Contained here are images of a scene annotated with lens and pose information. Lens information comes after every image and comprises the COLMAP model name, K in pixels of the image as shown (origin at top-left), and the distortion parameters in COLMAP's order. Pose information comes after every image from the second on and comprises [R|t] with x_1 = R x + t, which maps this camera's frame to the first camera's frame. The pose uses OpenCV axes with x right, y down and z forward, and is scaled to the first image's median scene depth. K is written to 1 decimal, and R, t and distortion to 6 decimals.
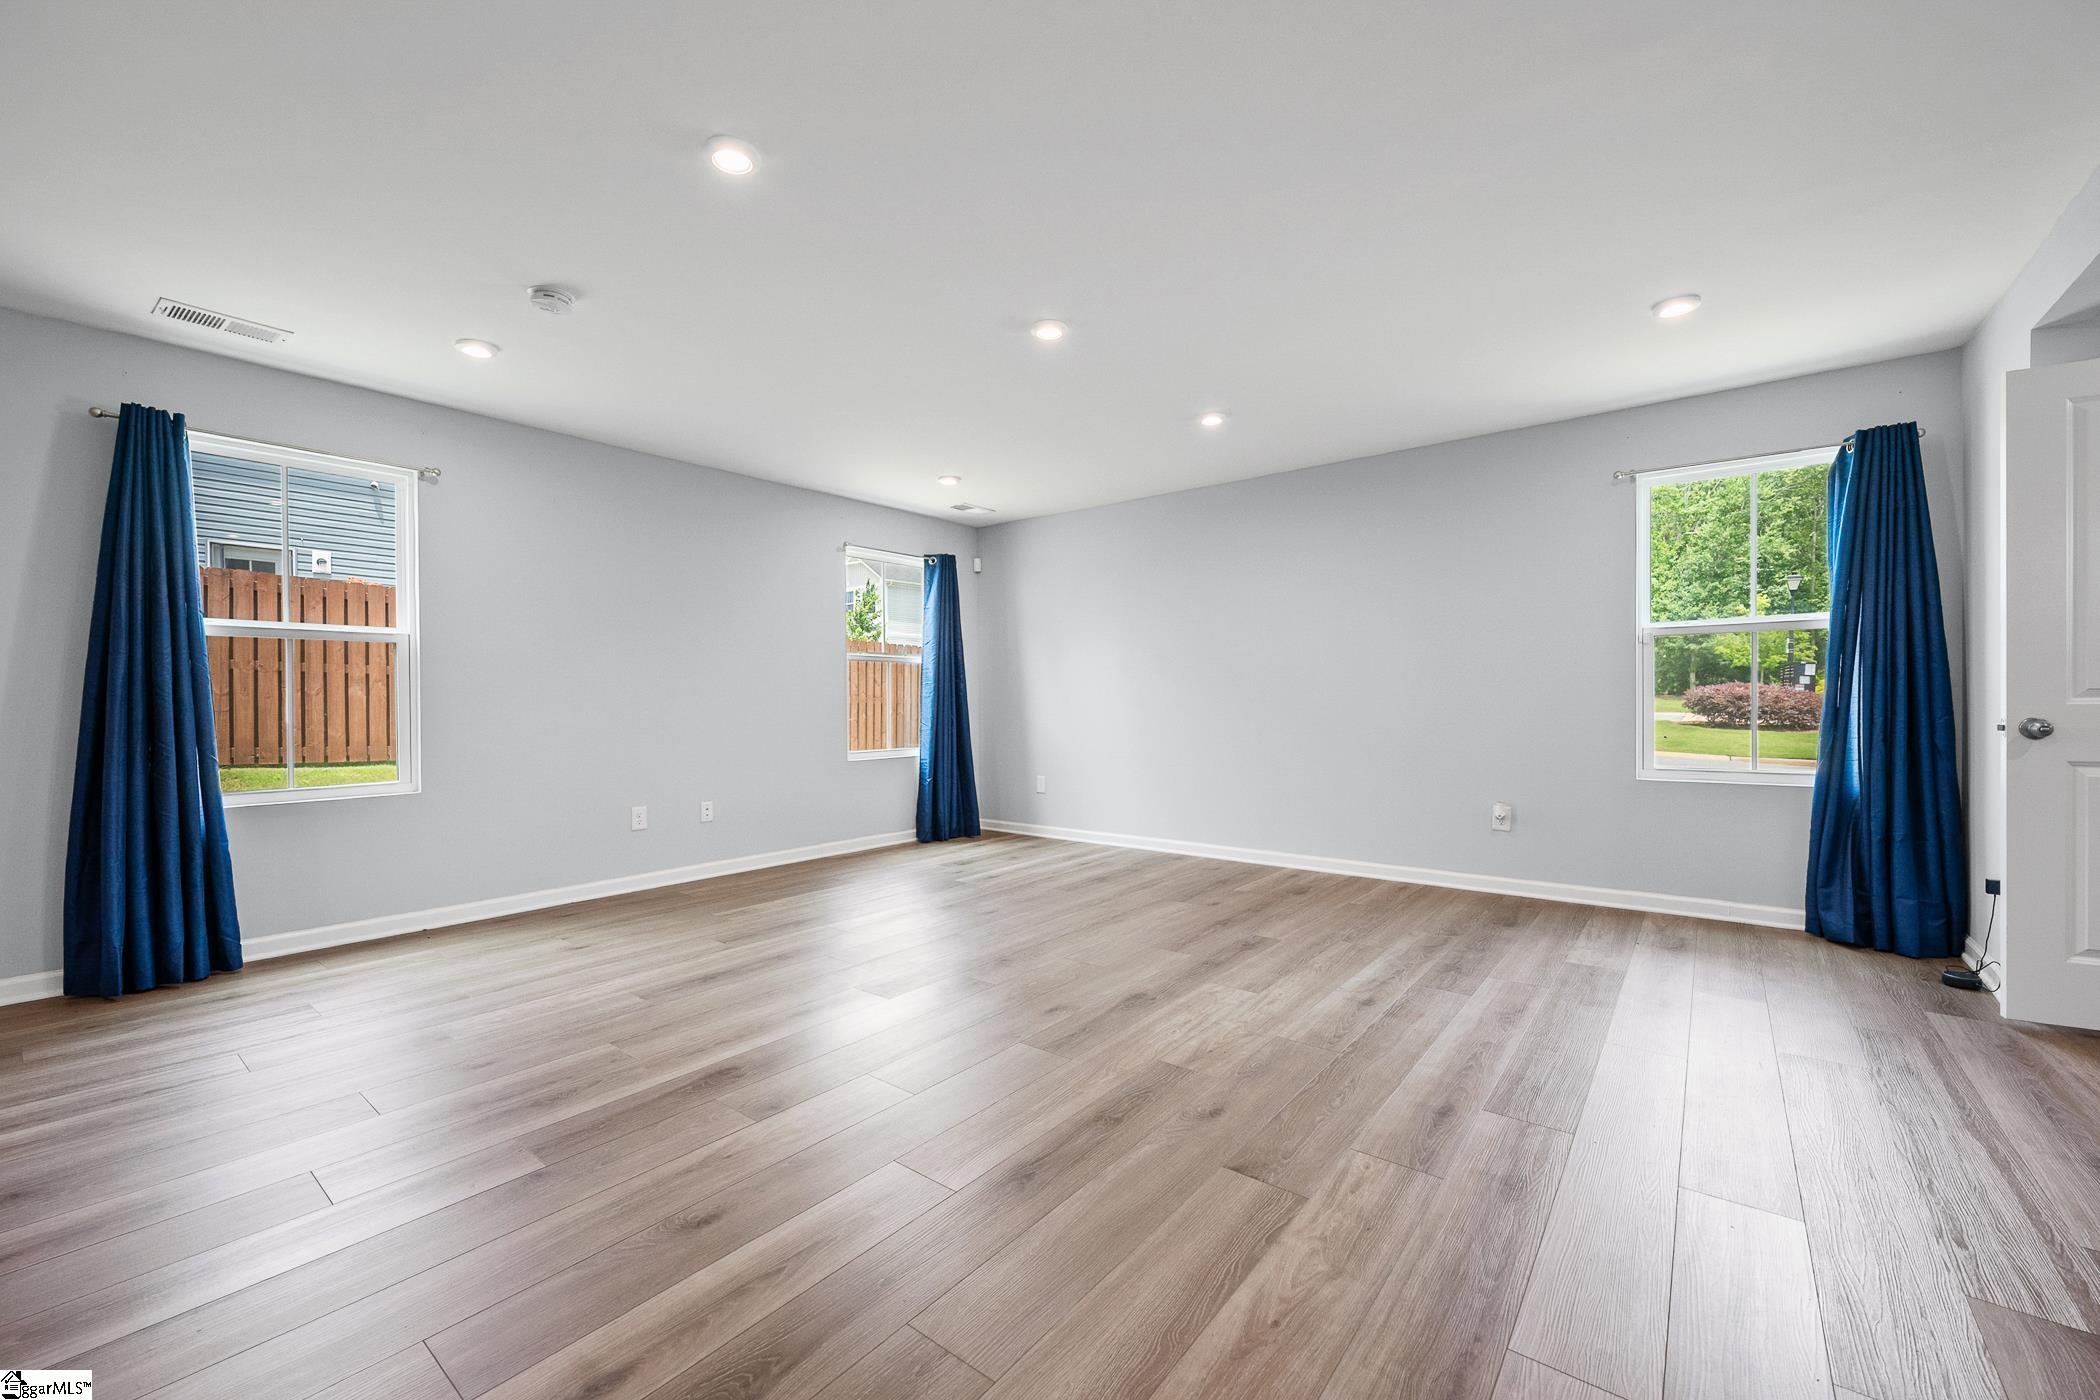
lens RADIAL K [[832.9, 0, 1050.0], [0, 832.9, 700.0], [0, 0, 1]] dist [-0.002172, -0.000028]
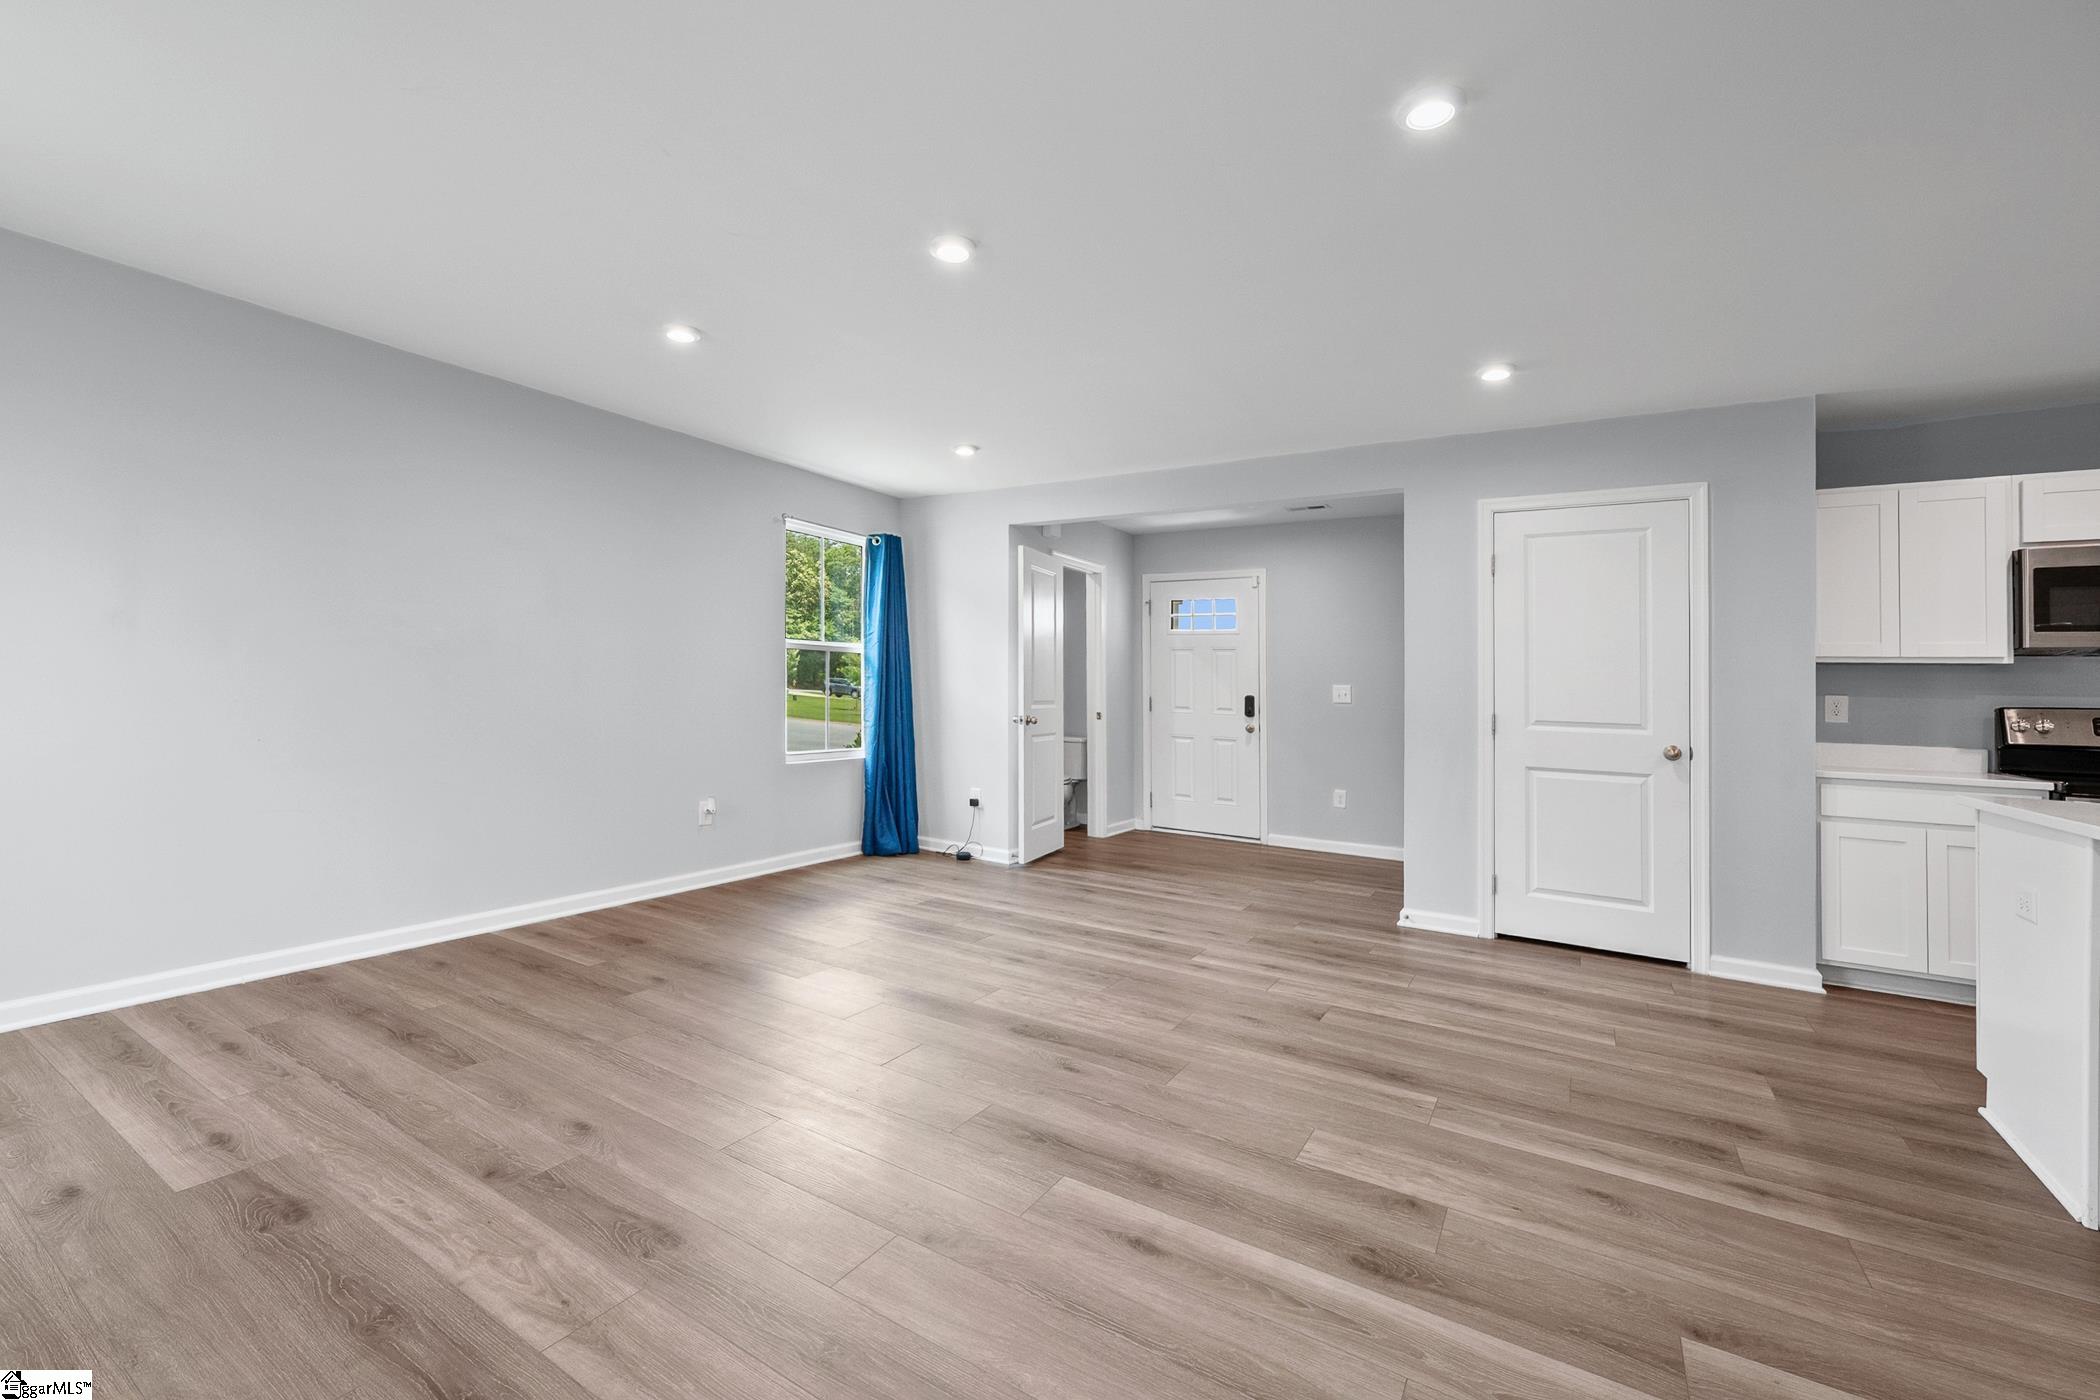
lens RADIAL K [[893.9, 0, 1008.6], [0, 893.9, 705.1], [0, 0, 1]] dist [-0.000793, 0.000033]
pose [[-0.097990, -0.016283, 0.995054, -0.809354], [-0.029336, 0.999479, 0.013466, -0.024301], [-0.994755, -0.027871, -0.098417, 1.016757]]
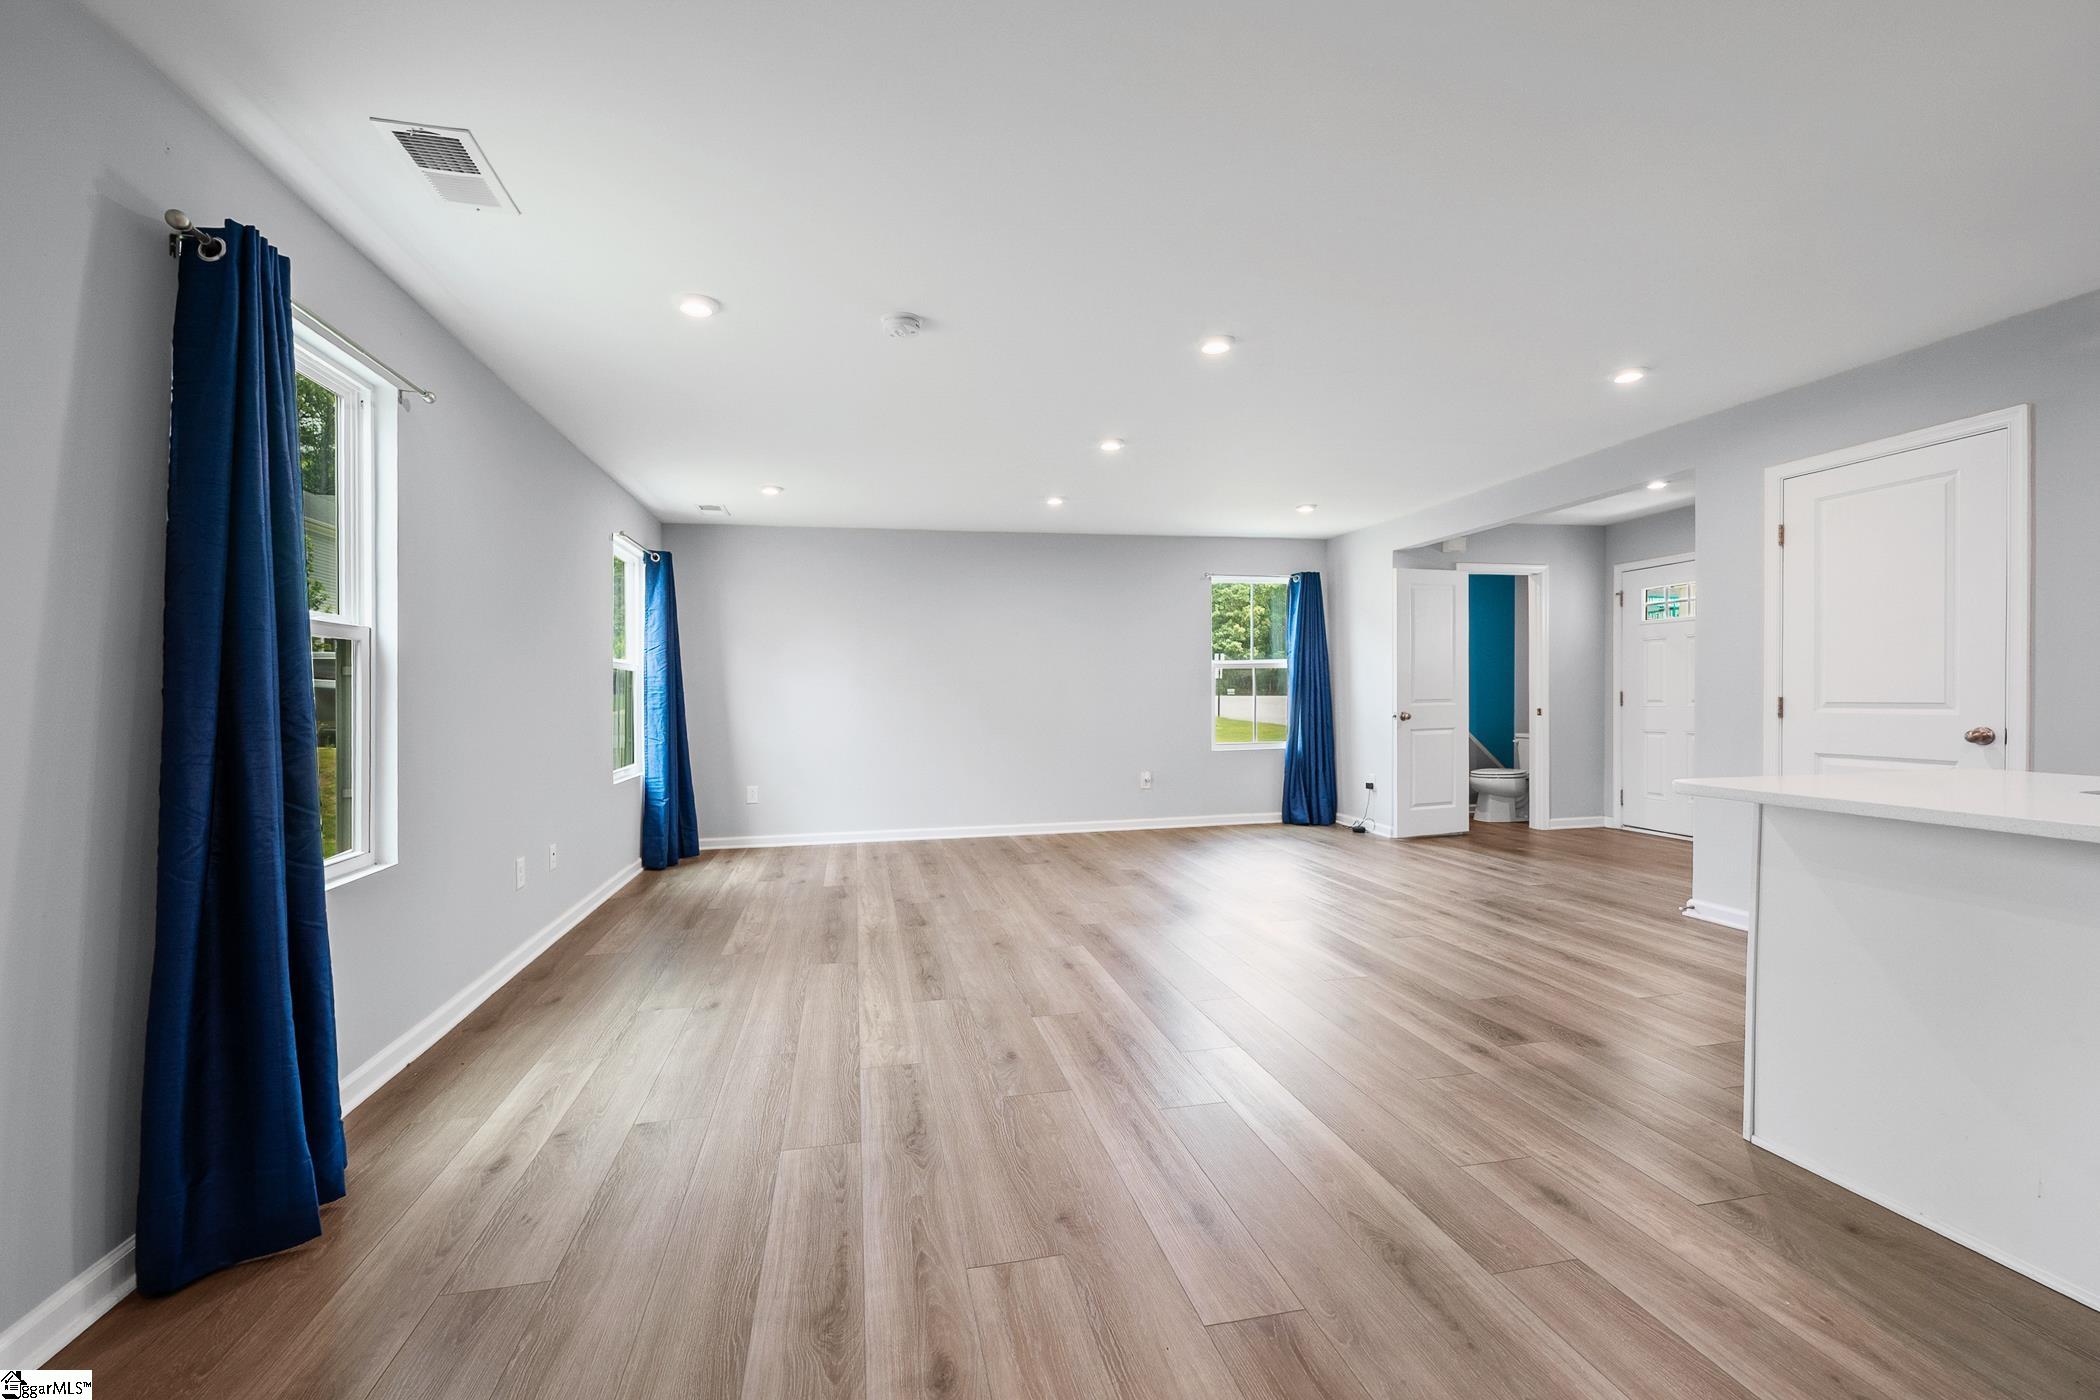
lens RADIAL K [[854.8, 0, 1025.9], [0, 854.8, 697.9], [0, 0, 1]] dist [-0.000787, 0.000037]
pose [[0.642458, -0.005846, 0.766298, -1.137855], [0.009280, 0.999957, -0.000152, -0.022095], [-0.766264, 0.007209, 0.642485, 0.194464]]
